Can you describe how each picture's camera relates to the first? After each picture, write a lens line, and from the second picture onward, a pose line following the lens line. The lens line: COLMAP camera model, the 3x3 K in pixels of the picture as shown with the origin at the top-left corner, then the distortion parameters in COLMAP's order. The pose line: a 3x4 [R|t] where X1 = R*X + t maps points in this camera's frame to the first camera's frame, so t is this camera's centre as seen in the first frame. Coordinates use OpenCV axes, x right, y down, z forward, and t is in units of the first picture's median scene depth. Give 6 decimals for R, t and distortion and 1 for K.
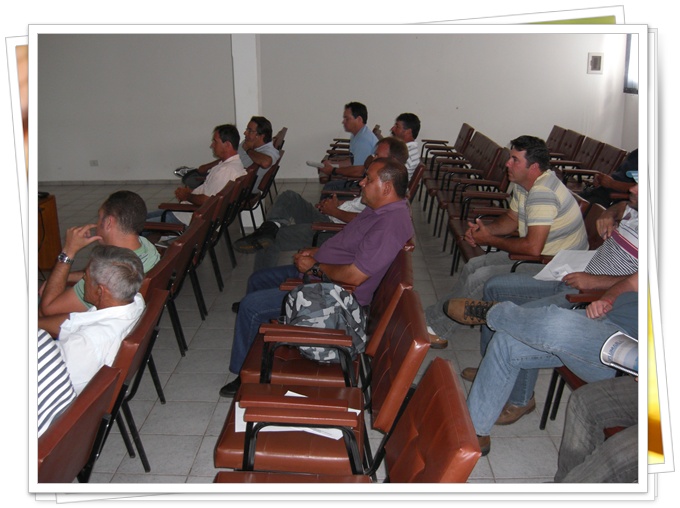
lens RADIAL K [[676.5, 0, 340.0], [0, 676.5, 254.0], [0, 0, 1]] dist [-0.120206, -0.005781]
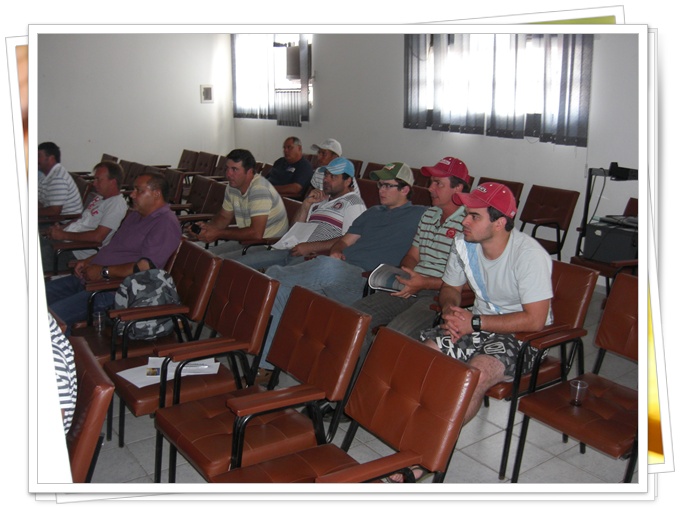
lens RADIAL K [[676.5, 0, 340.0], [0, 676.5, 254.0], [0, 0, 1]] dist [-0.120206, -0.005781]
pose [[0.805800, -0.138142, 0.575850, -0.341305], [0.166973, 0.985957, 0.002874, 0.052902], [-0.568160, 0.093836, 0.817551, -0.152848]]
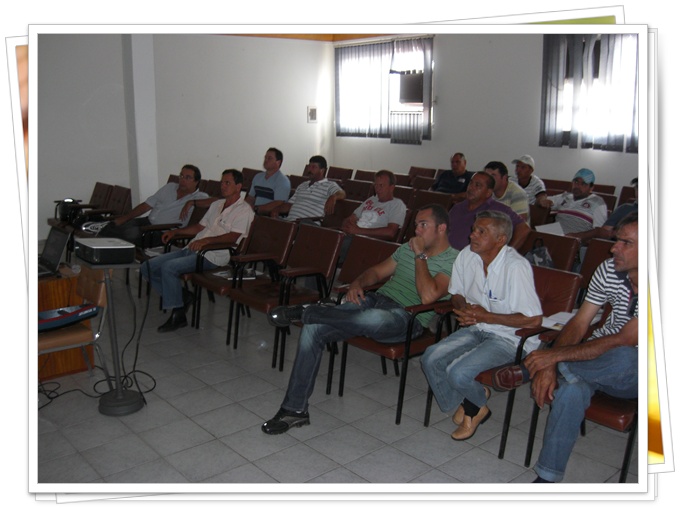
lens RADIAL K [[676.5, 0, 340.0], [0, 676.5, 254.0], [0, 0, 1]] dist [-0.120206, -0.005781]
pose [[0.749500, -0.132014, 0.648708, -1.118216], [0.182761, 0.983095, -0.011094, -0.009658], [-0.636277, 0.126873, 0.760957, 0.051688]]
